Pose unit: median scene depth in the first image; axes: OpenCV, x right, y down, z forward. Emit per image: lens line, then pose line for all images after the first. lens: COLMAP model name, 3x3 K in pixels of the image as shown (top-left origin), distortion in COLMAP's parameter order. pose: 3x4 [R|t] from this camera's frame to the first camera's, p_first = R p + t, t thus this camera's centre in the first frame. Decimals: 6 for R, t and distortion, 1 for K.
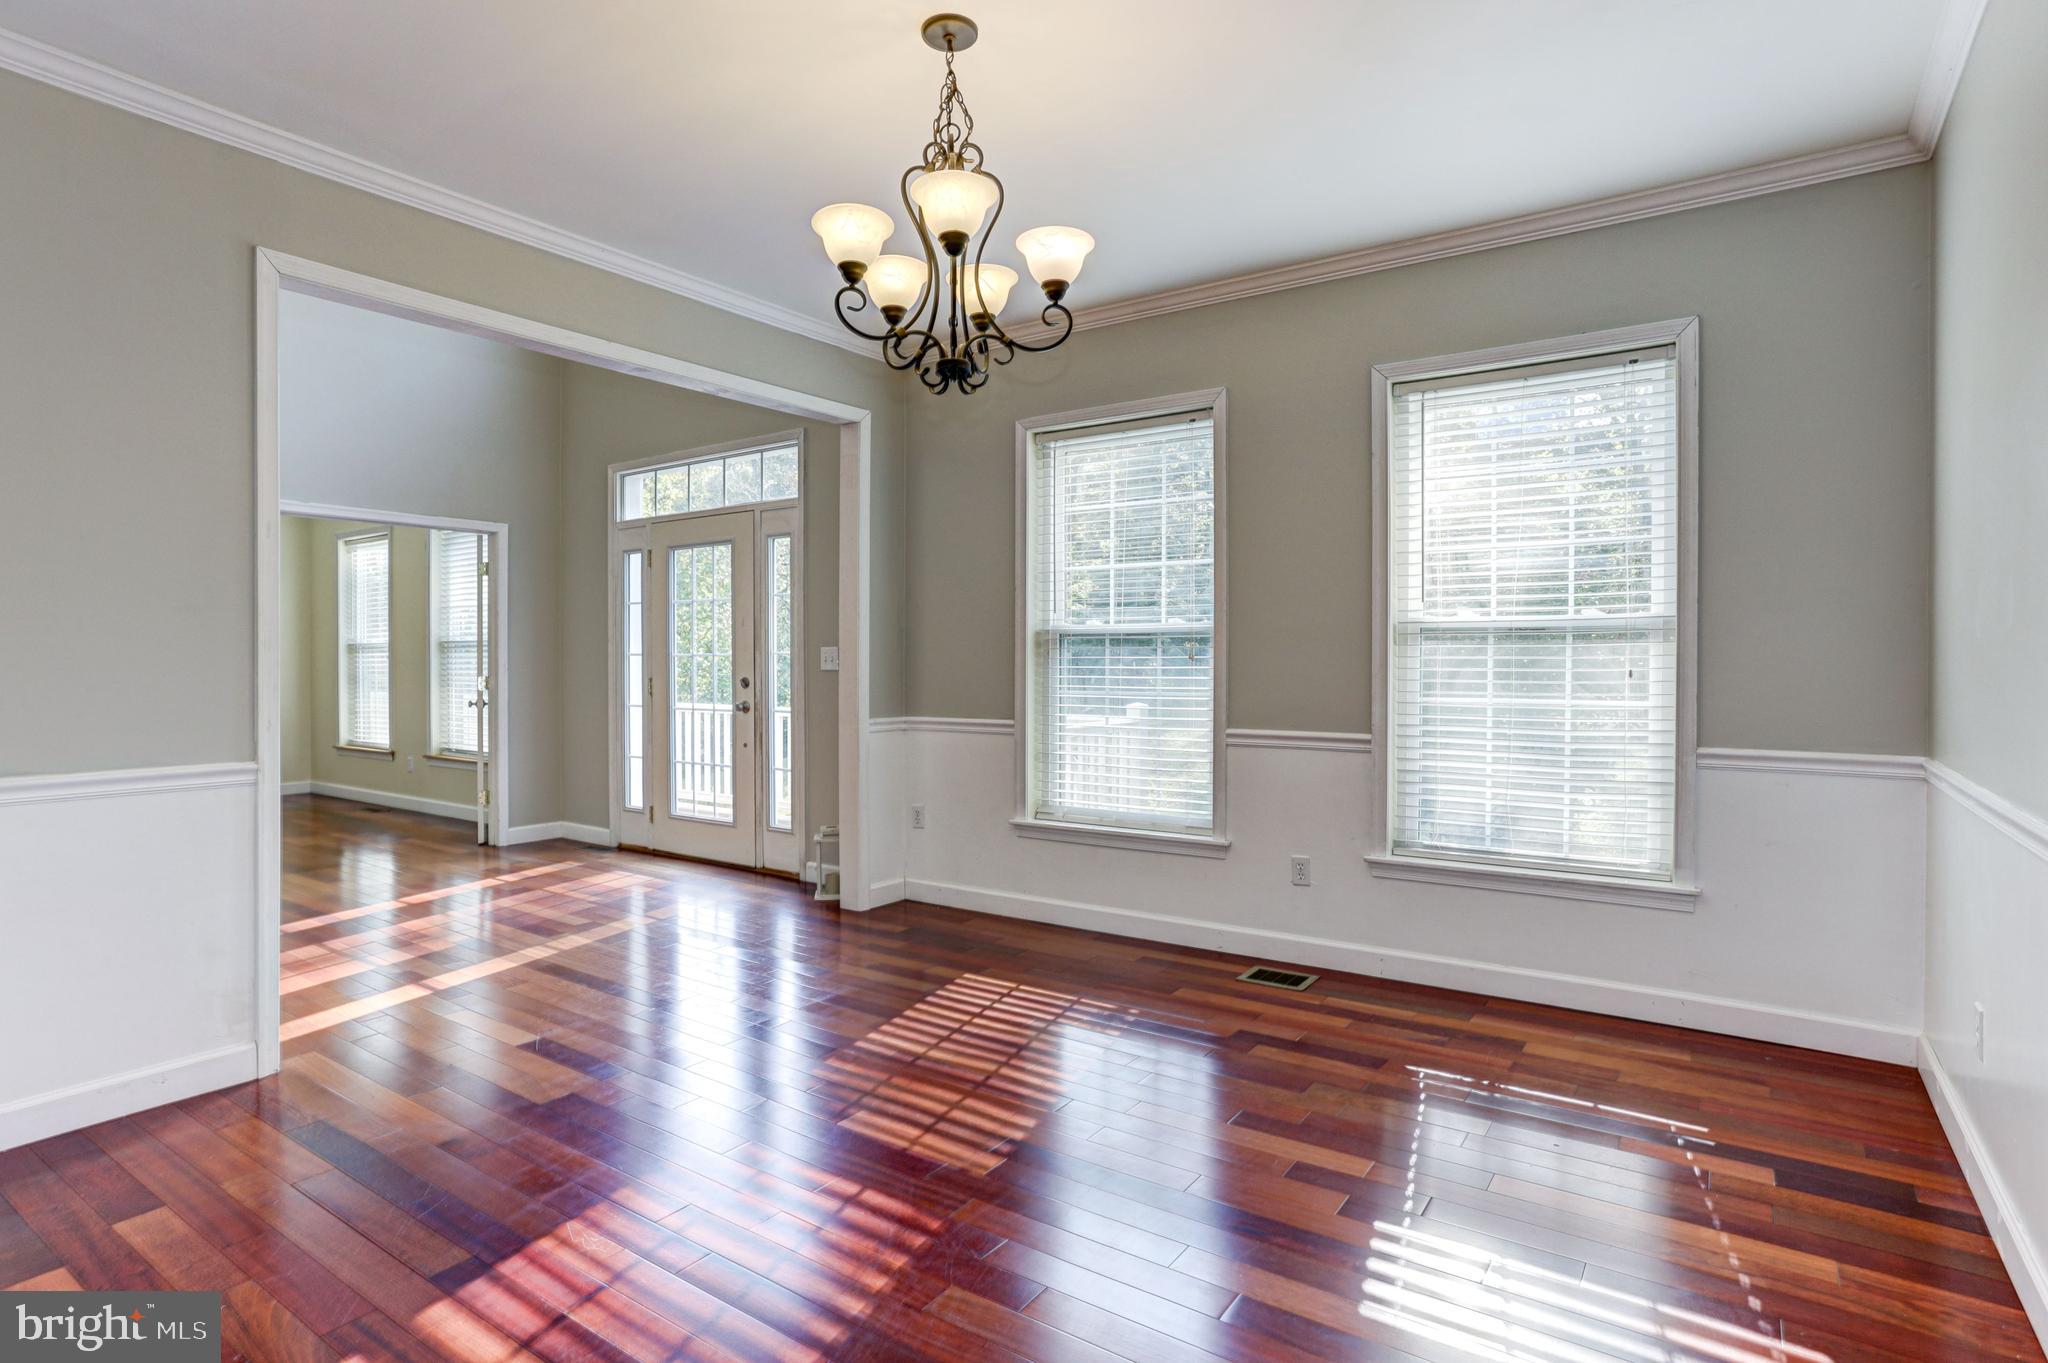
lens RADIAL K [[1005.5, 0, 1010.7], [0, 1005.5, 683.6], [0, 0, 1]] dist [-0.026868, 0.013782]
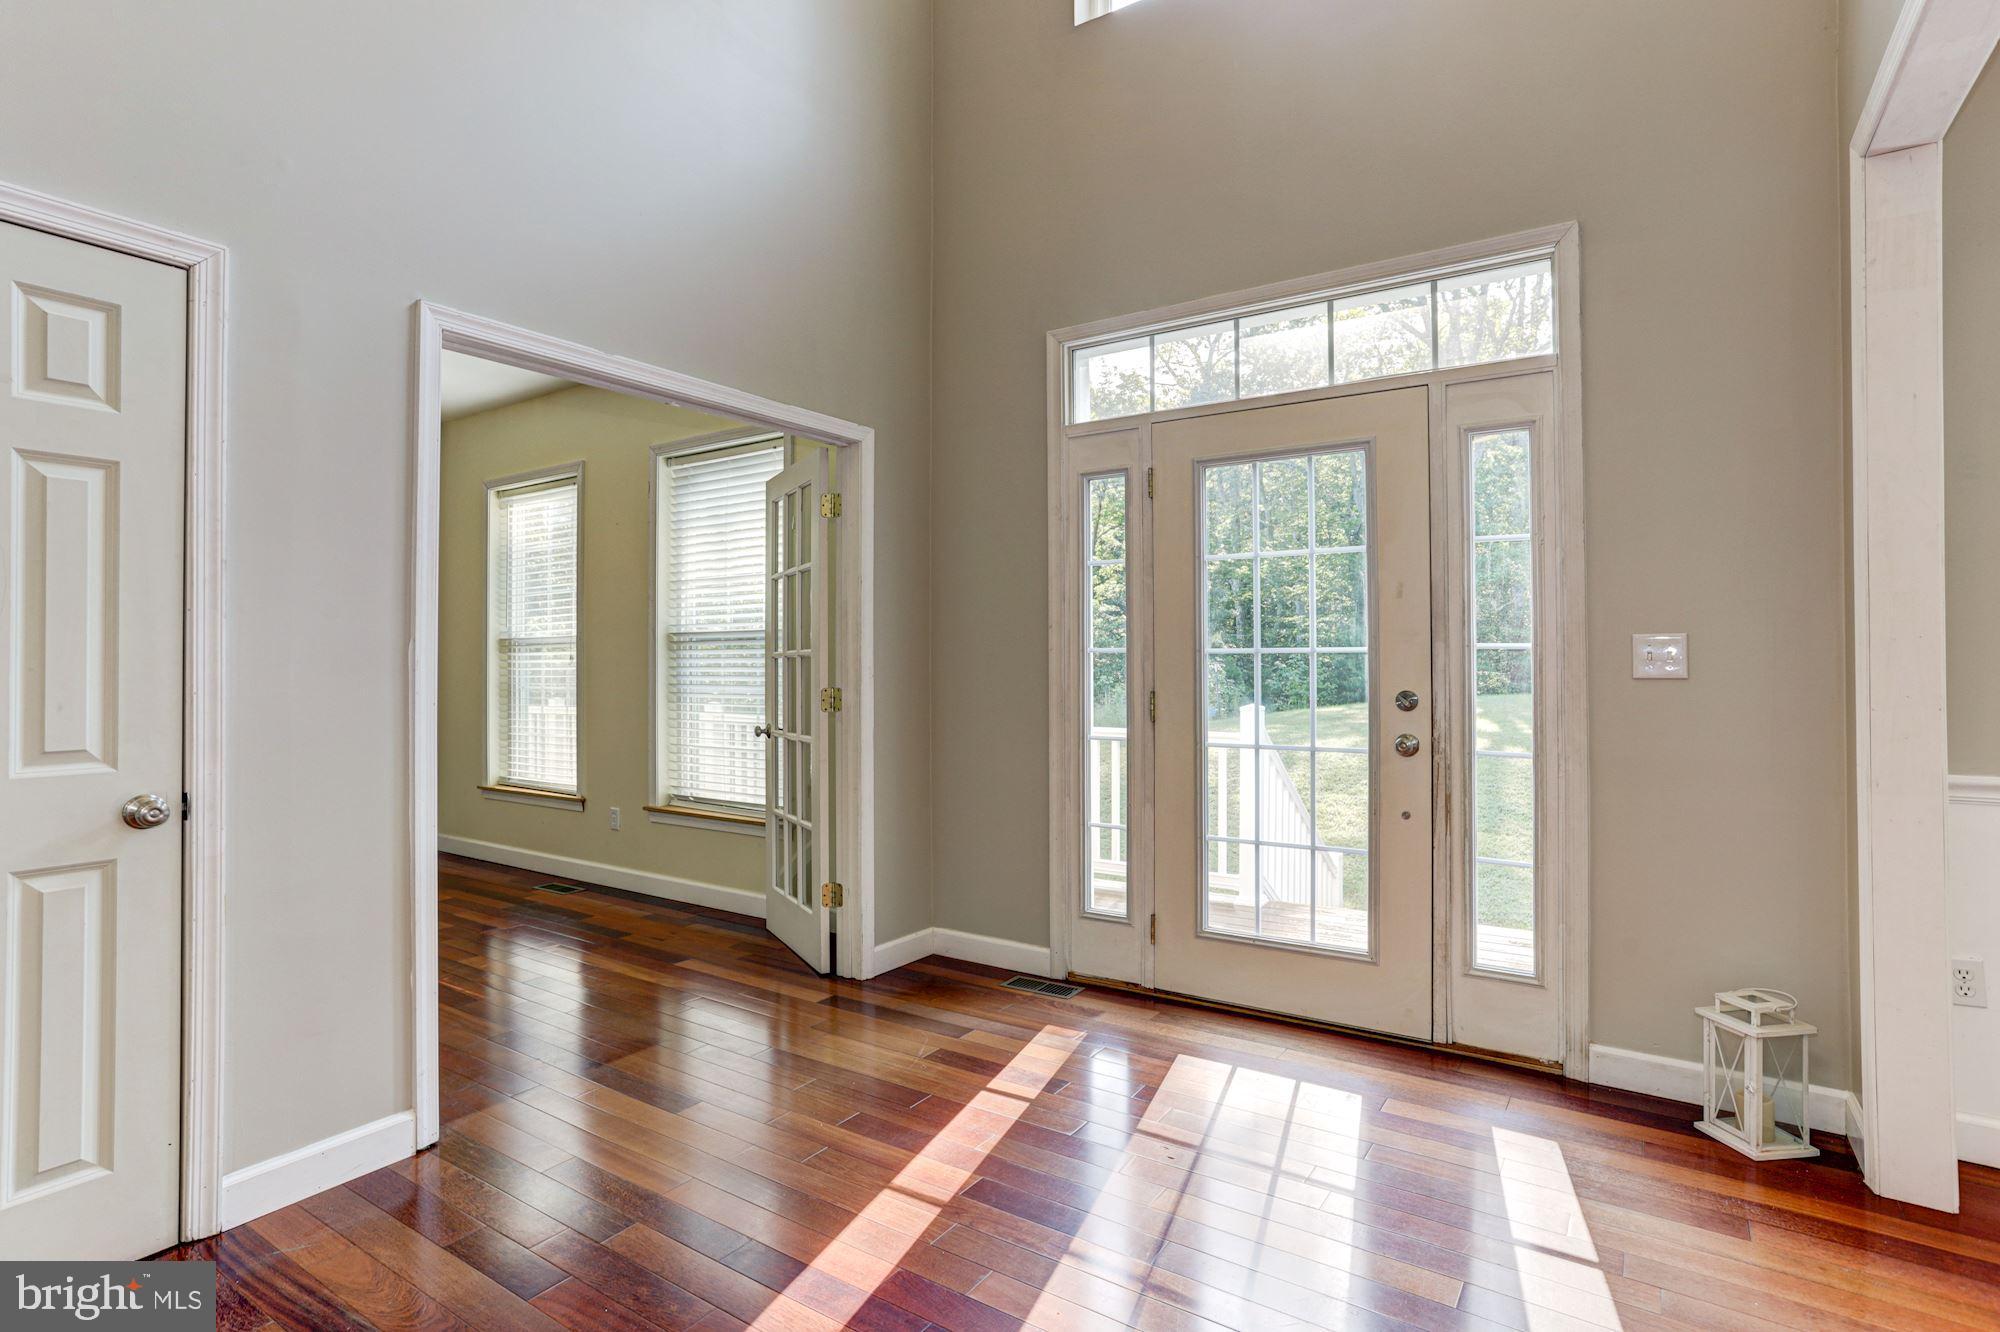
lens RADIAL K [[981.9, 0, 1021.5], [0, 981.9, 653.1], [0, 0, 1]] dist [-0.026868, 0.013782]
pose [[0.999665, -0.003917, 0.025592, -0.431778], [0.004706, 0.999512, -0.030865, -0.009579], [-0.025459, 0.030976, 0.999196, 0.421513]]
